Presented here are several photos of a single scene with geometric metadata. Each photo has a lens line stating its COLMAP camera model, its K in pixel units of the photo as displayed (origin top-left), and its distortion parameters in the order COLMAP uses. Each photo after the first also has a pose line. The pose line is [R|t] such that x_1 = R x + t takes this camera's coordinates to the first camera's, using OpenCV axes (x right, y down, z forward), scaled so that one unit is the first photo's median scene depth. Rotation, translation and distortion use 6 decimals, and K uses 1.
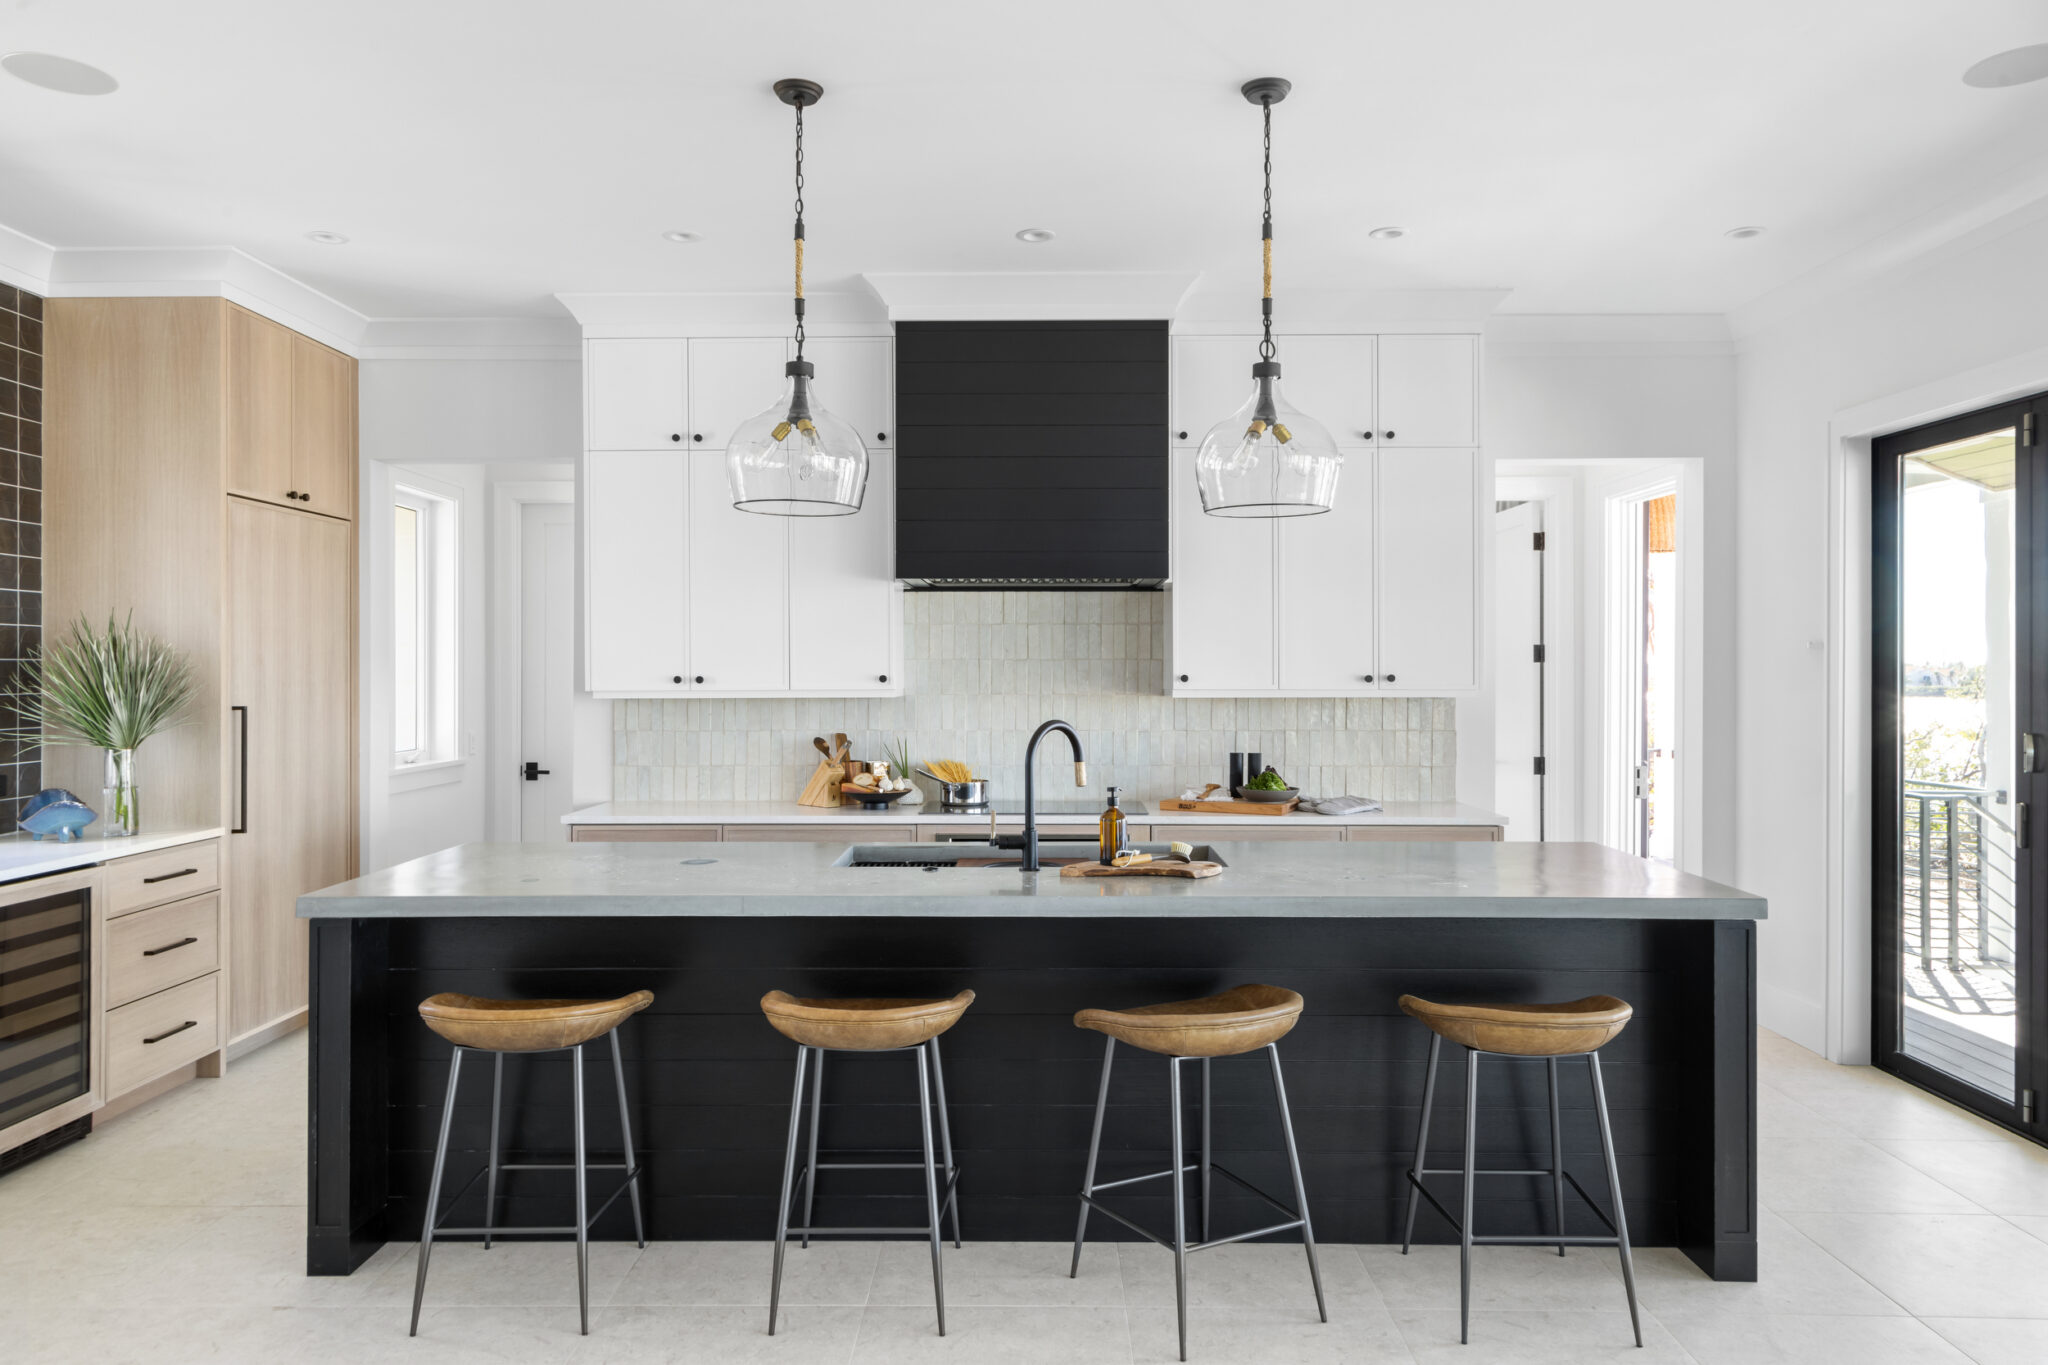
lens RADIAL K [[1362.3, 0, 1023.2], [0, 1362.3, 671.0], [0, 0, 1]] dist [0.000535, 0.001211]
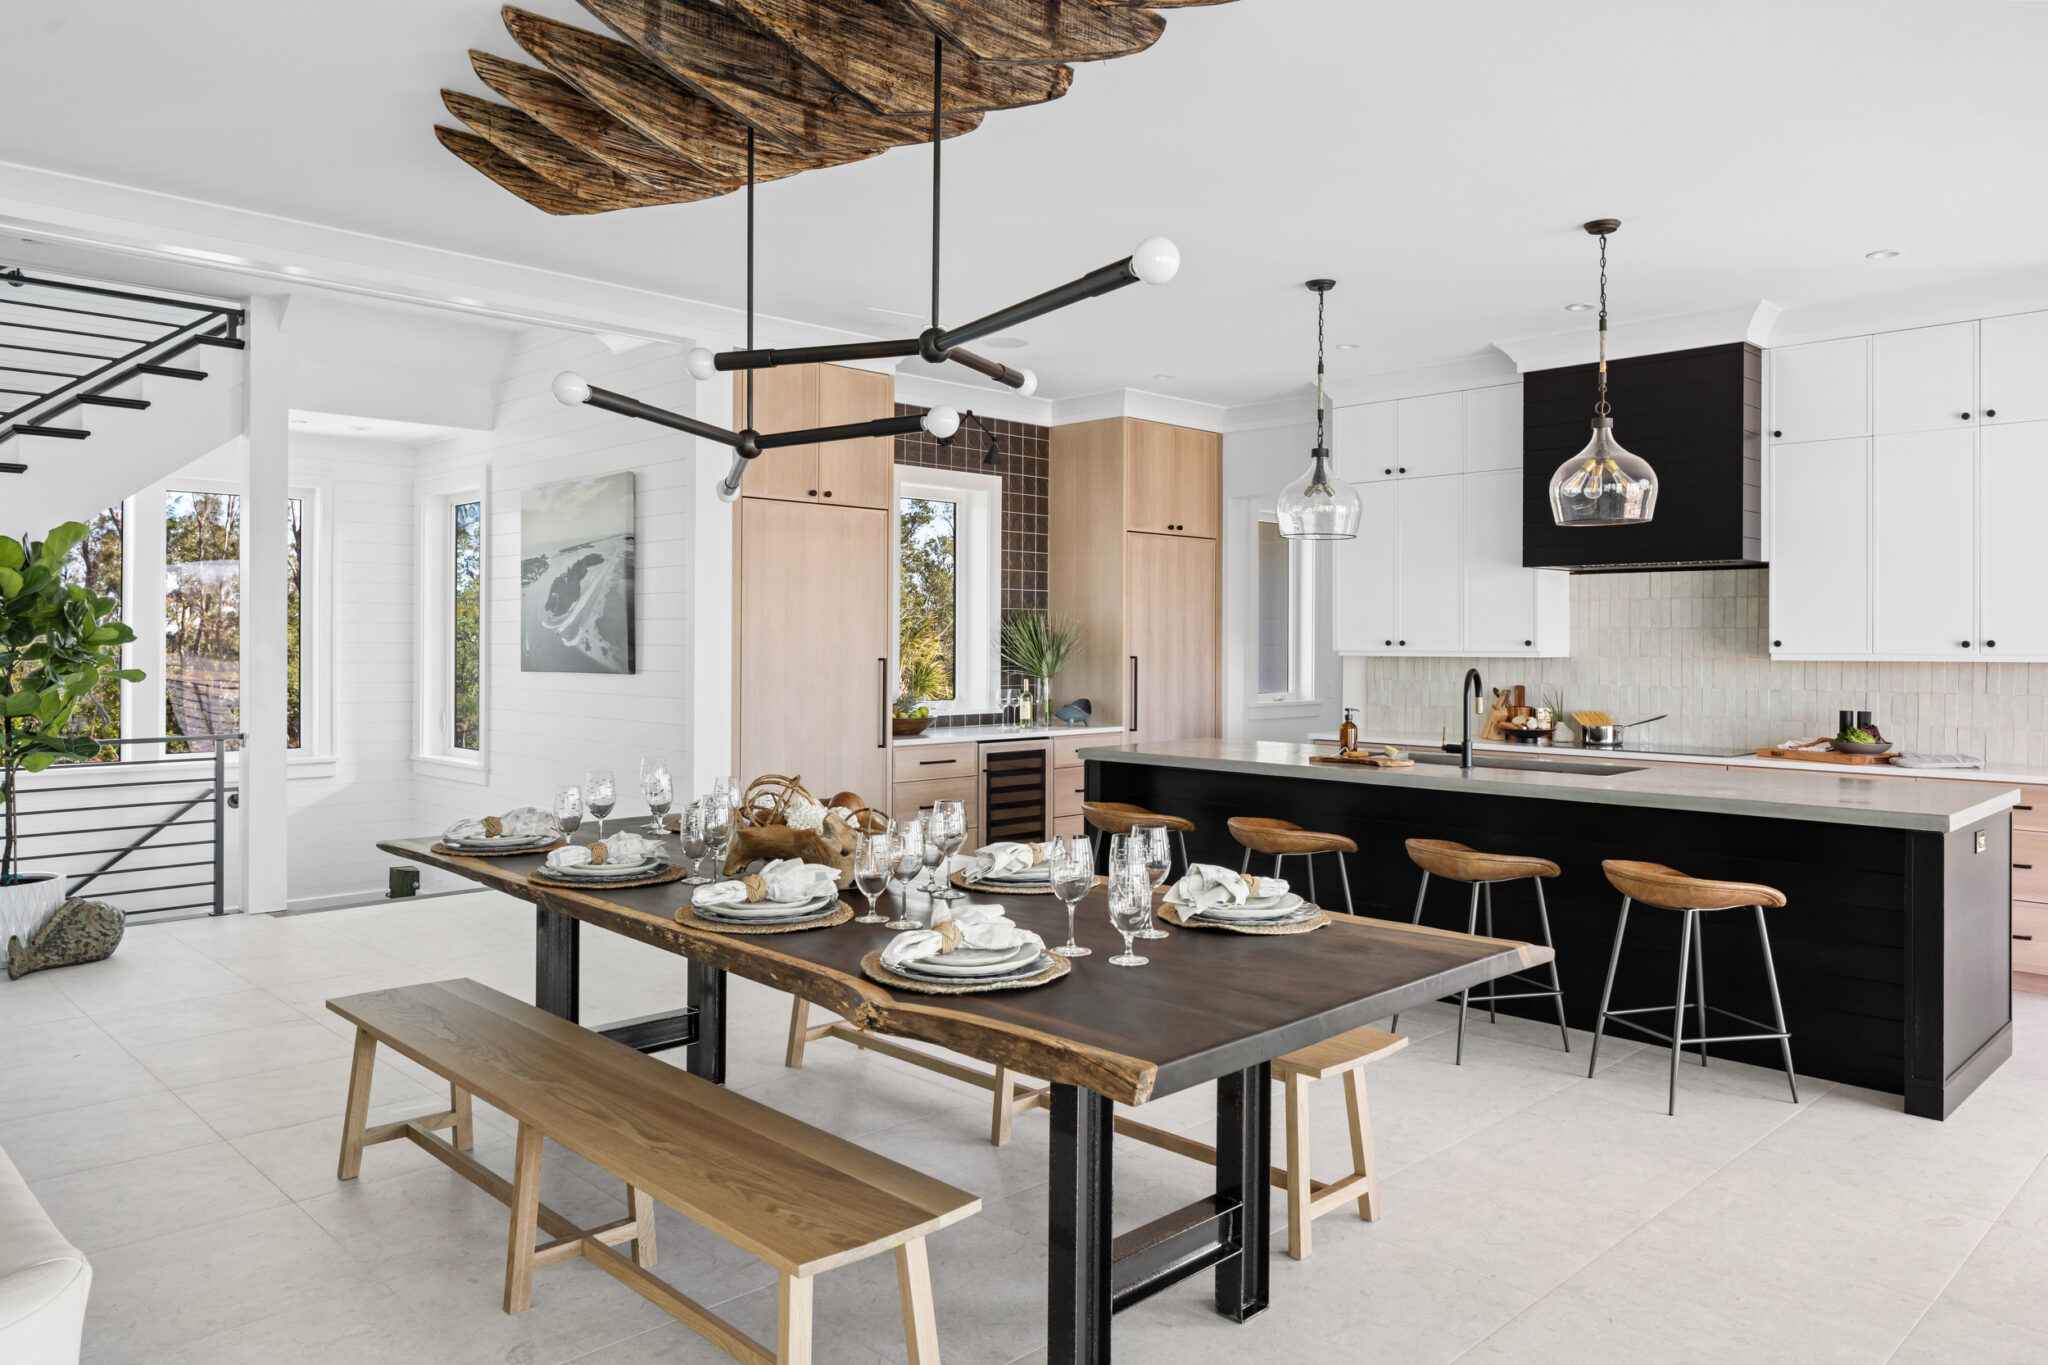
lens RADIAL K [[1384.9, 0, 1025.9], [0, 1384.9, 643.6], [0, 0, 1]] dist [0.001600, -0.002734]
pose [[0.709047, 0.005605, -0.705139, 0.494026], [-0.004766, 0.999984, 0.003156, 0.004921], [0.705146, 0.001123, 0.709062, -0.285764]]
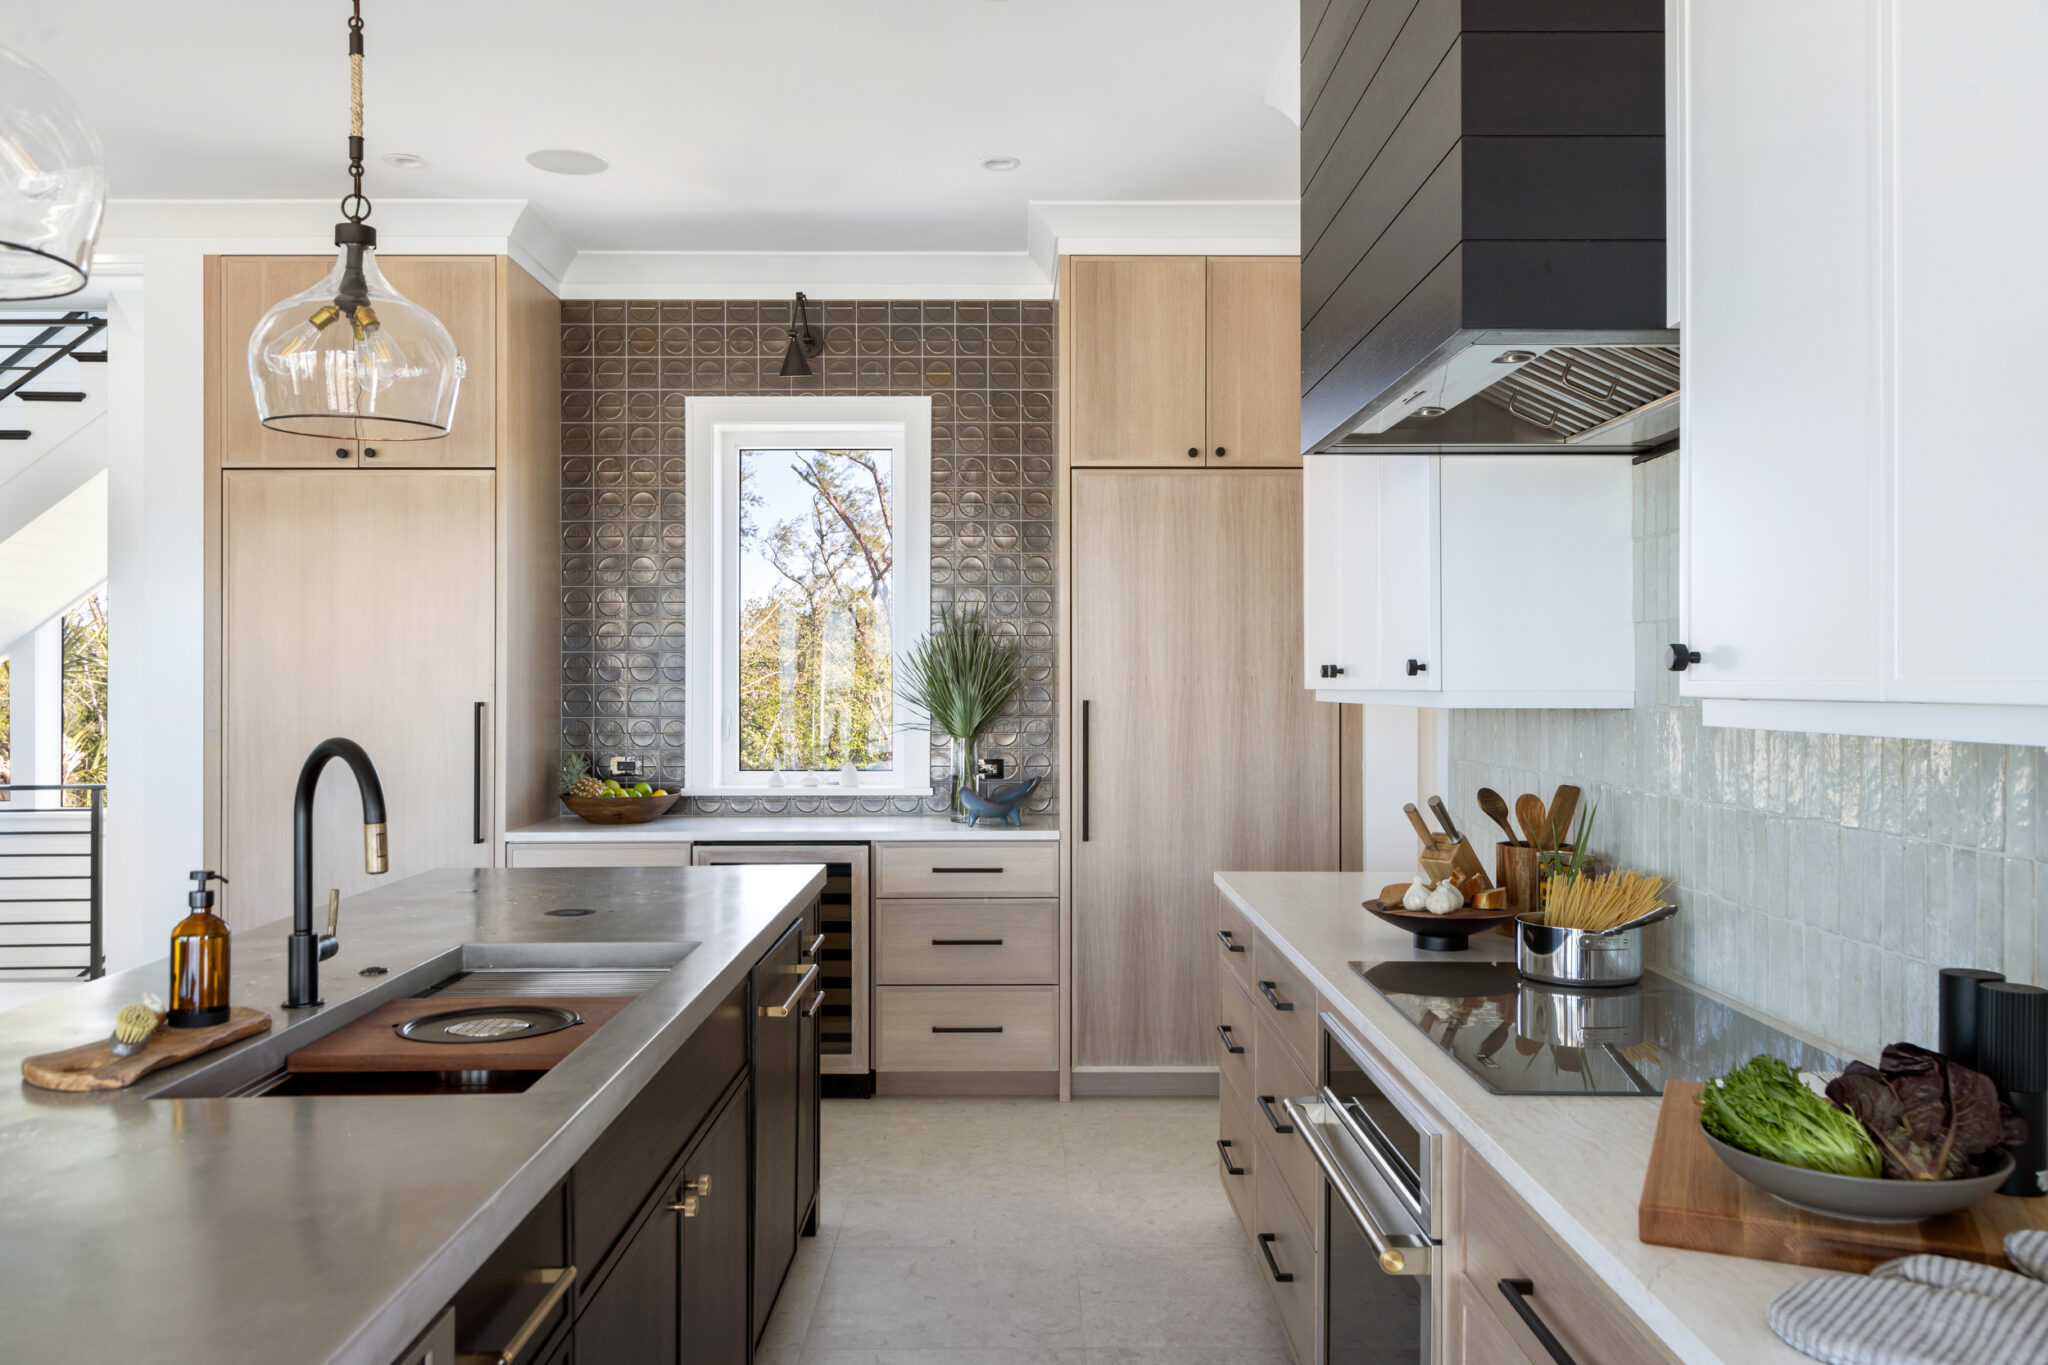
lens RADIAL K [[1598.5, 0, 1024.0], [0, 1598.5, 682.5], [0, 0, 1]] dist [-0.006884, -0.000158]
pose [[0.010913, 0.003762, -0.999933, 0.440900], [0.000354, 0.999993, 0.003766, 0.008806], [0.999940, -0.000395, 0.010911, 0.863005]]
